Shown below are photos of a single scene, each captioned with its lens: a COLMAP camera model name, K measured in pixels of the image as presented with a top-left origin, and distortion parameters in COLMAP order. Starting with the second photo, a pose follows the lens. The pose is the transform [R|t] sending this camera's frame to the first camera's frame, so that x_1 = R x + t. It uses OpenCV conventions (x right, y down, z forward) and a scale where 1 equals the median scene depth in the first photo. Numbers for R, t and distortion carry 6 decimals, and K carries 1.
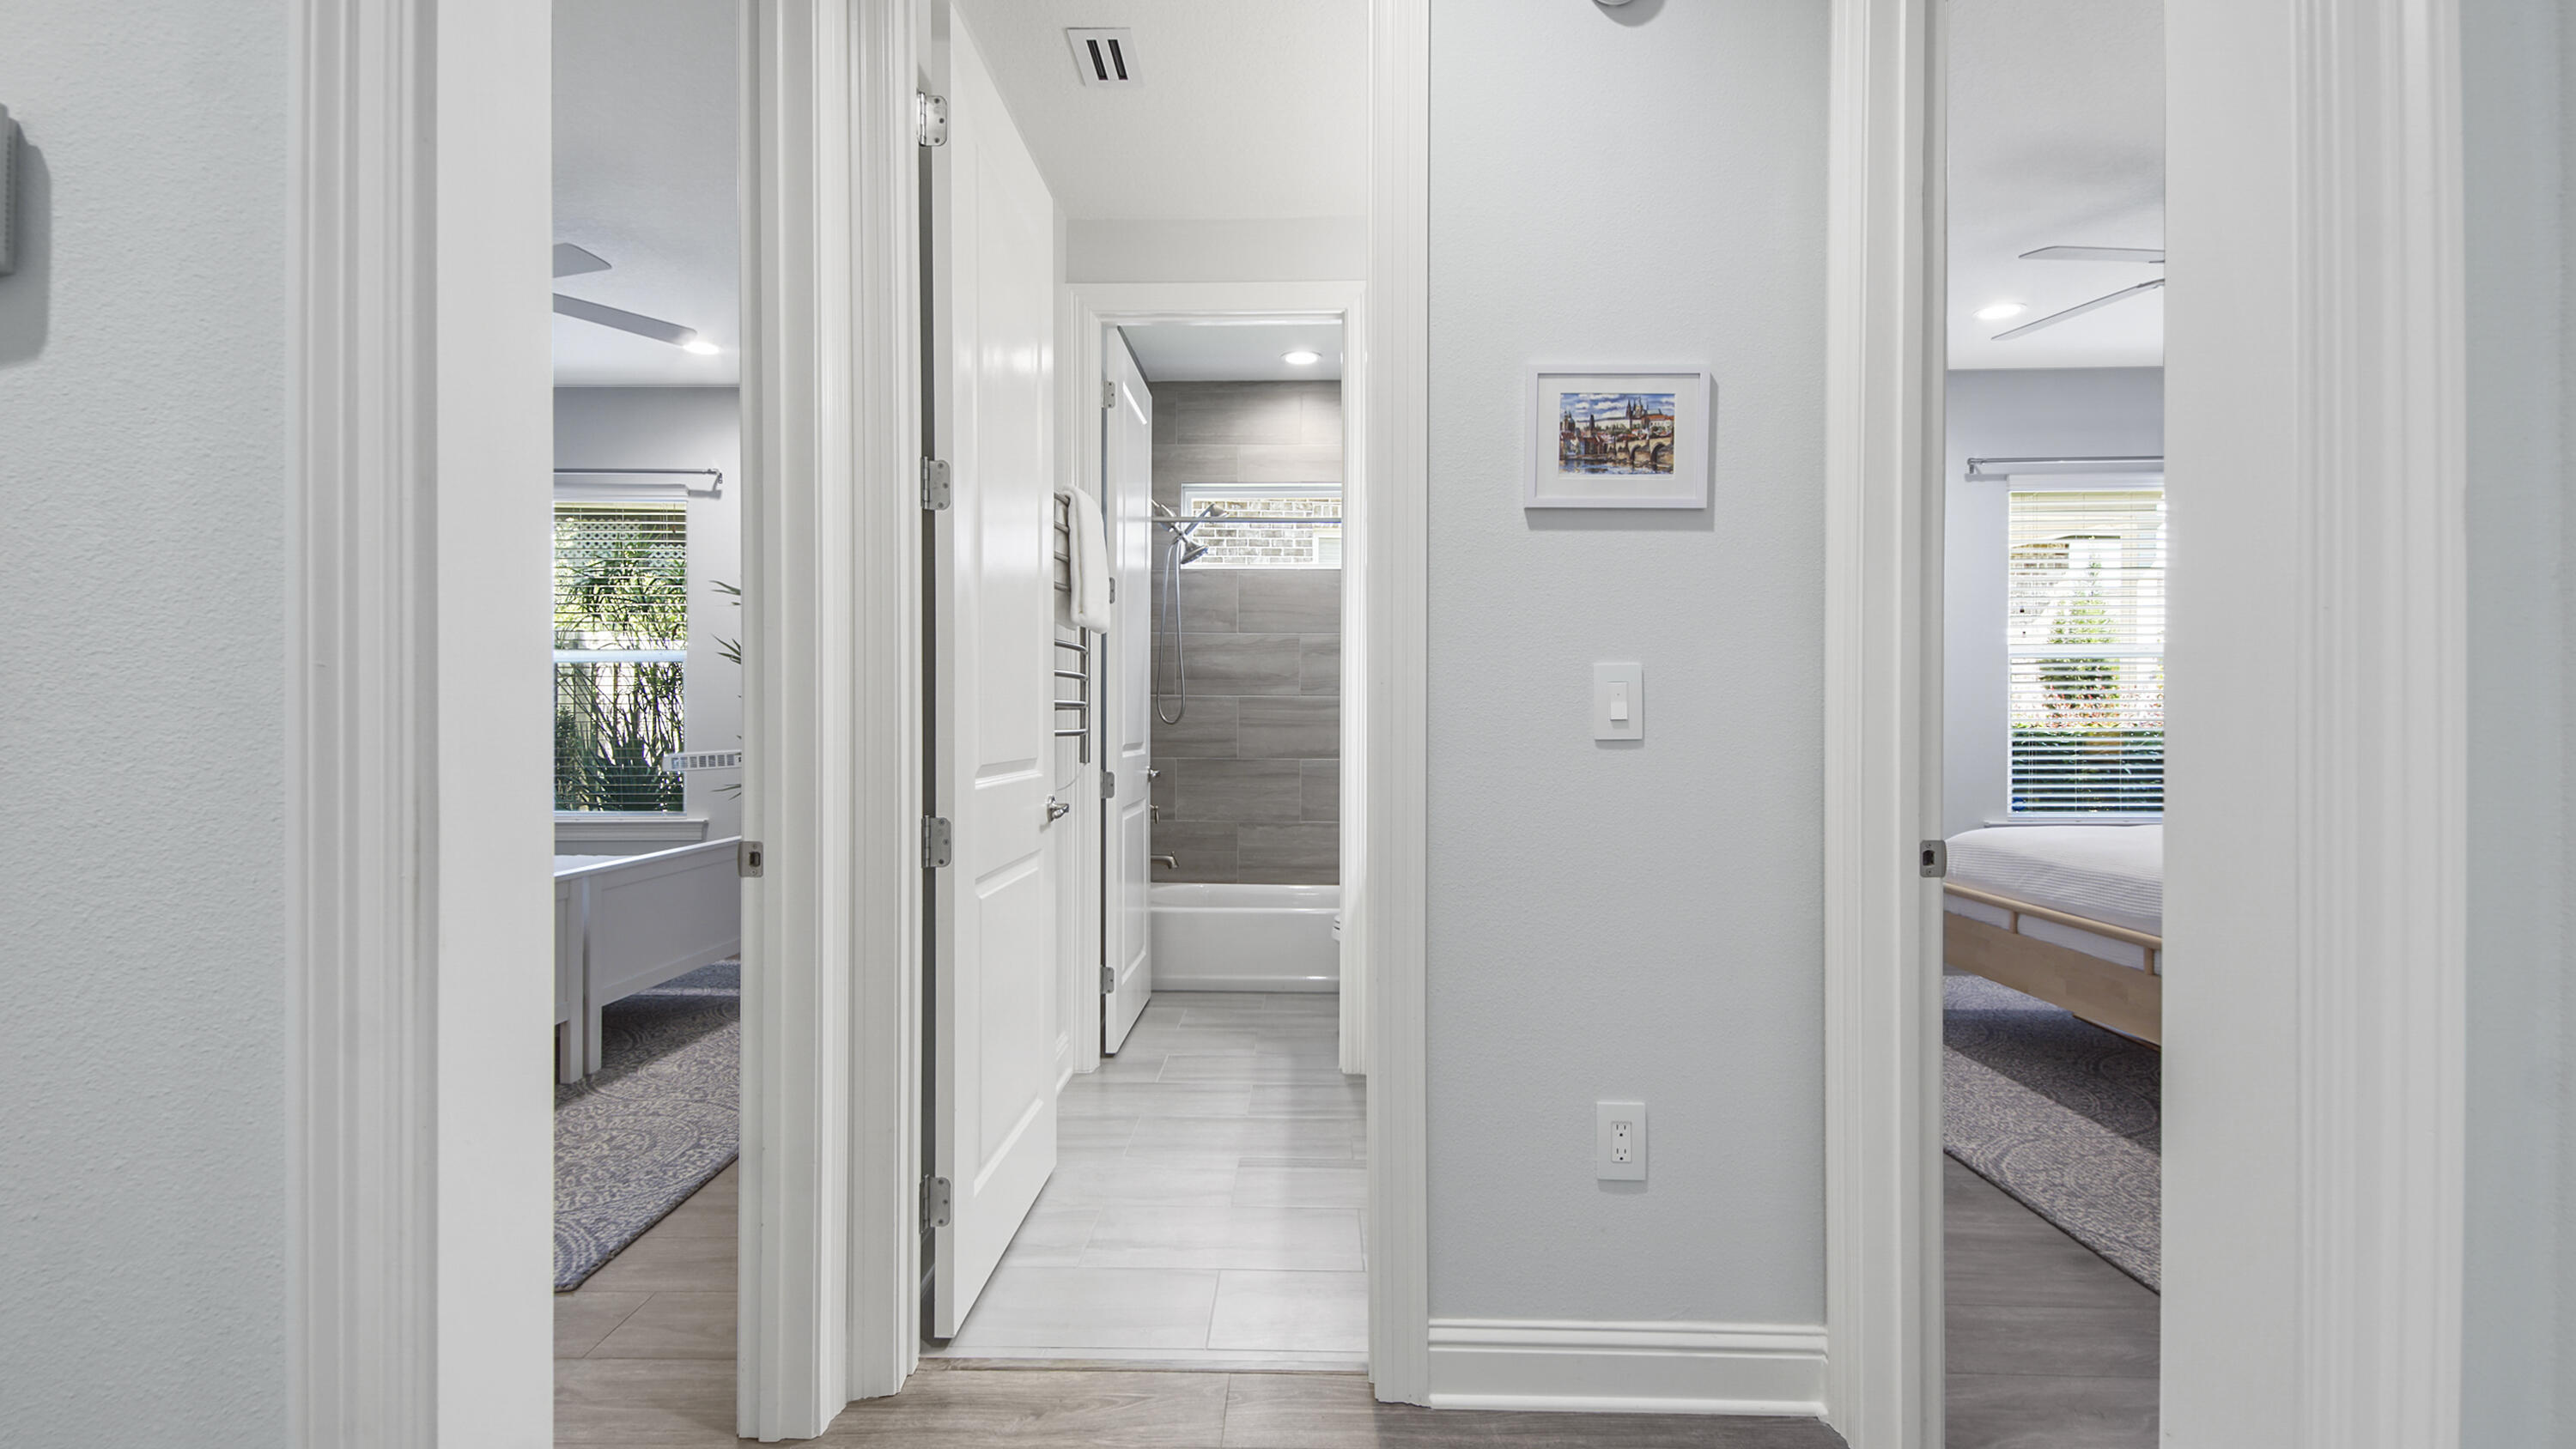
lens RADIAL K [[1171.2, 0, 1289.1], [0, 1171.2, 740.0], [0, 0, 1]] dist [0.038951, -0.013932]
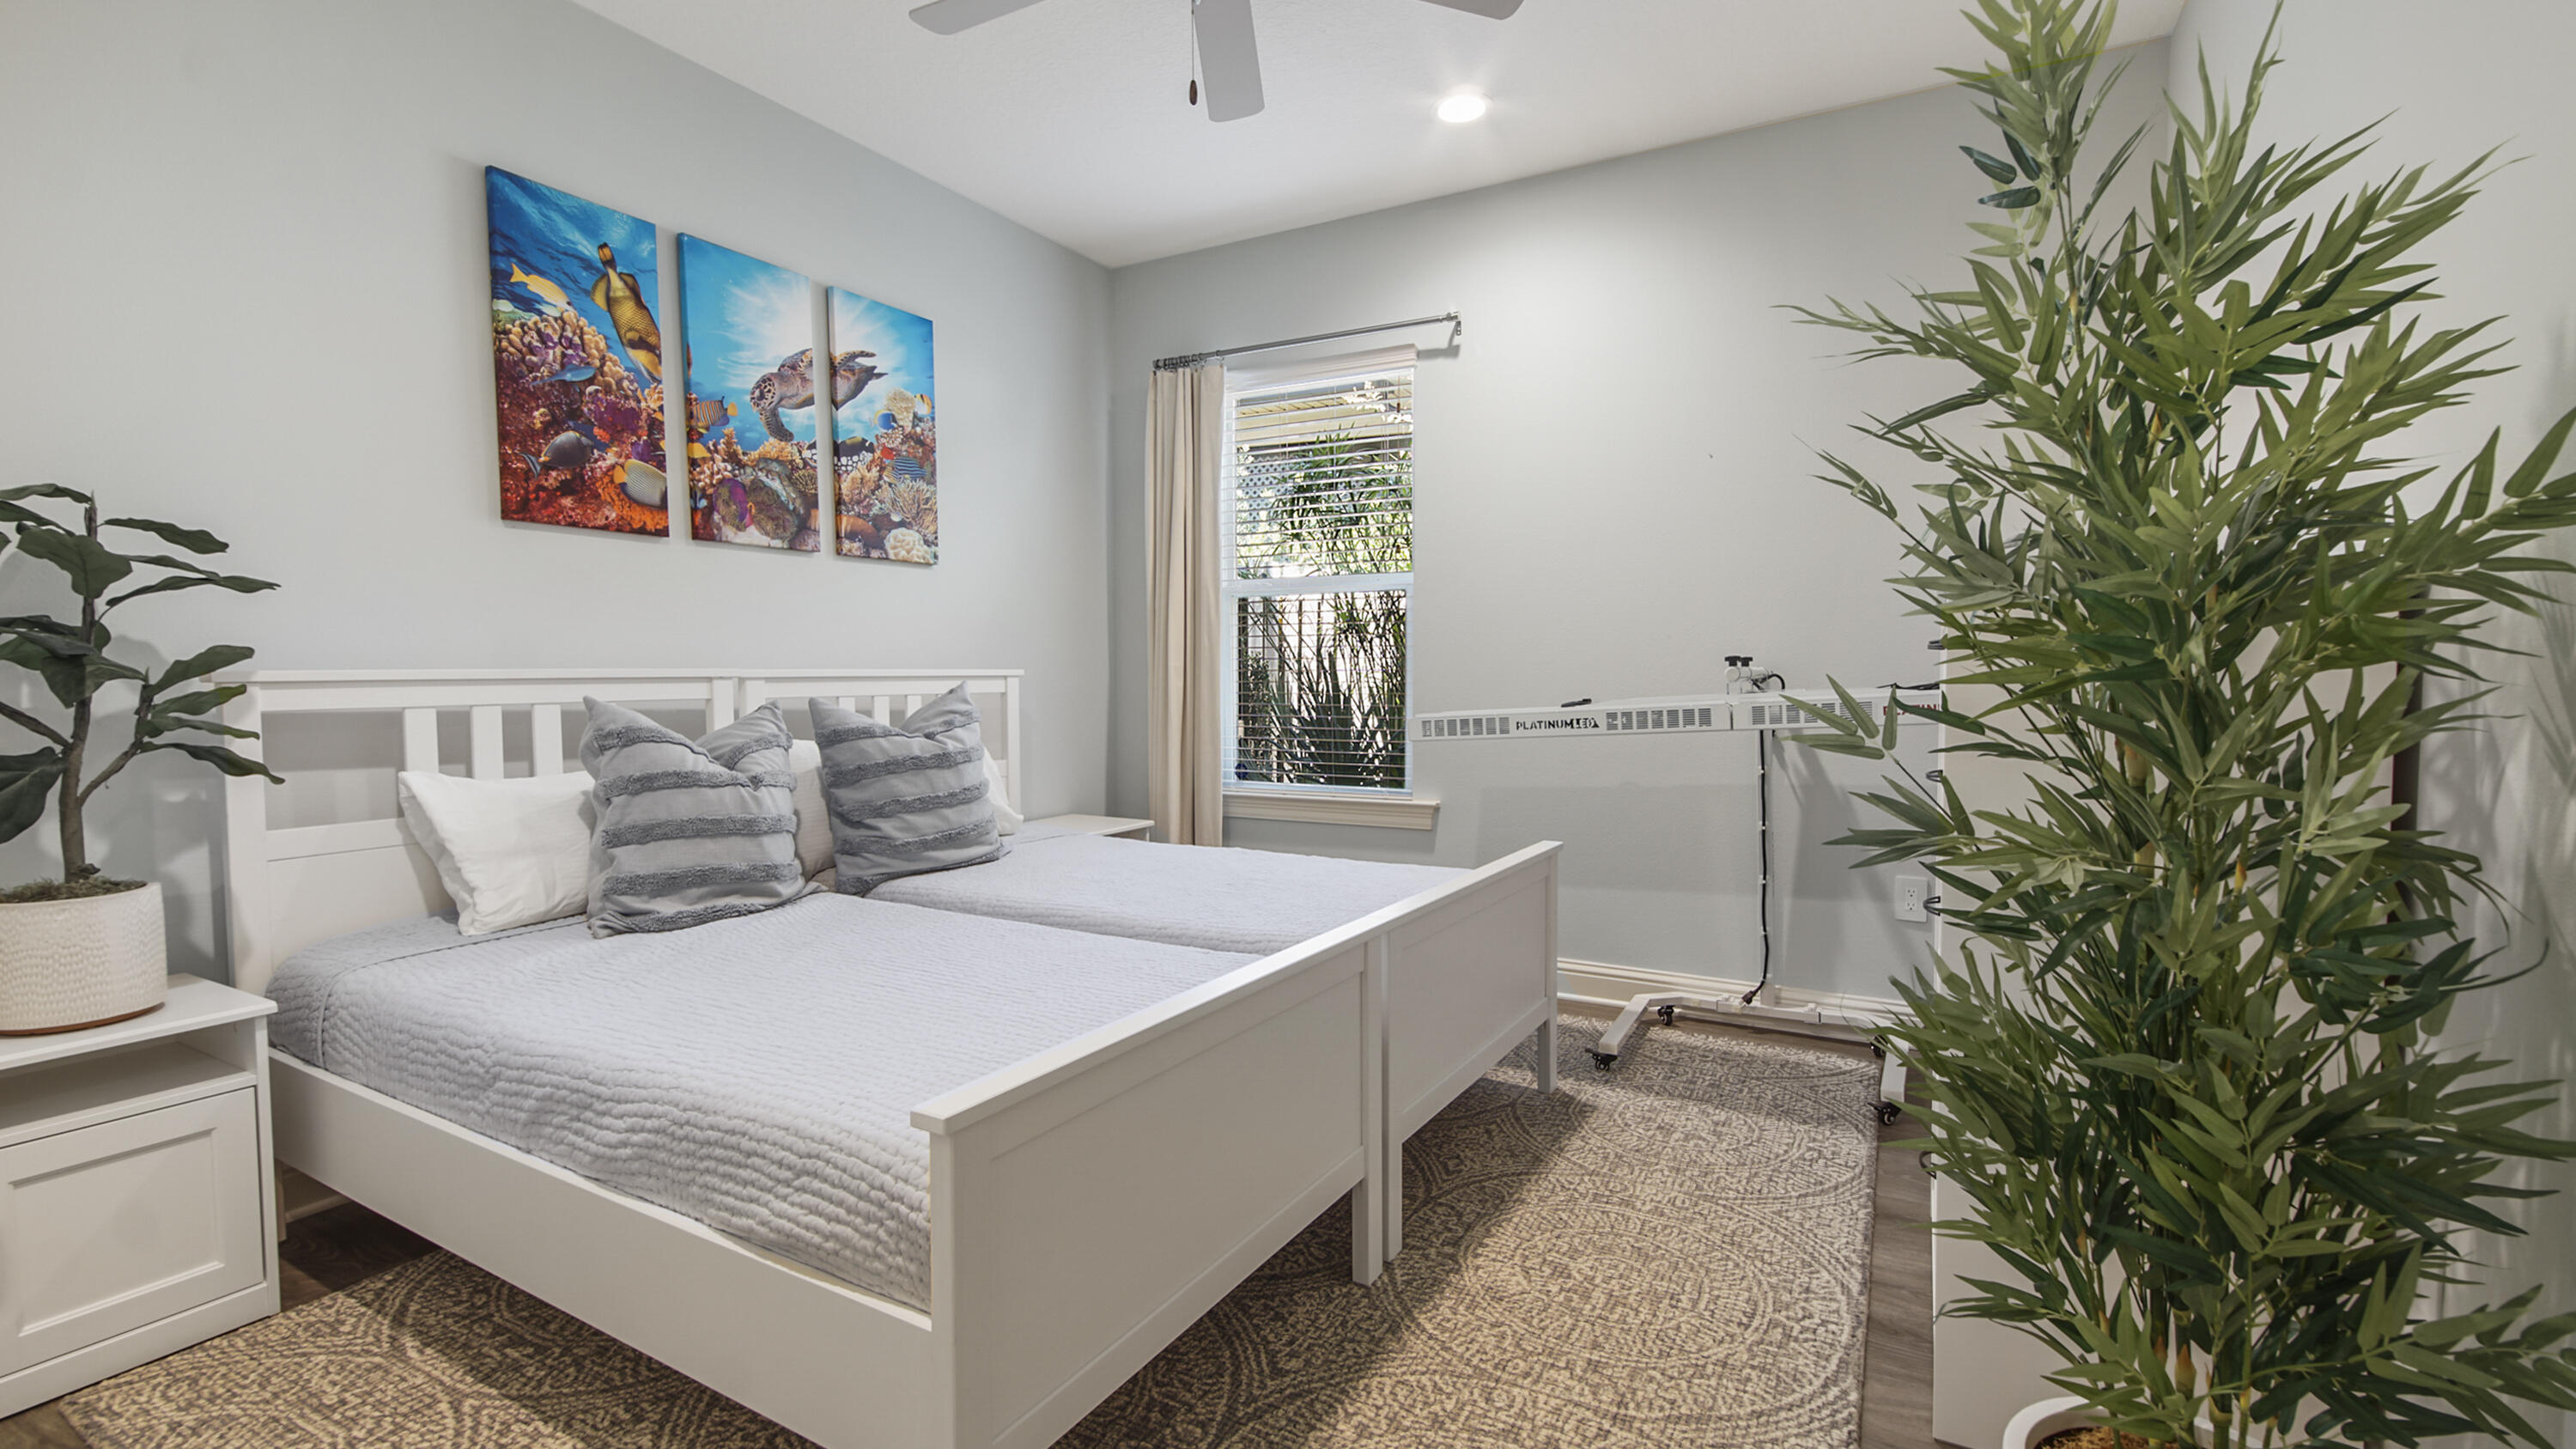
lens RADIAL K [[1171.5, 0, 1284.4], [0, 1171.5, 735.8], [0, 0, 1]] dist [0.038951, -0.013932]
pose [[0.893690, 0.019219, -0.448272, -0.250660], [0.000714, 0.999020, 0.044255, -0.006200], [0.448683, -0.039870, 0.892801, 0.305992]]
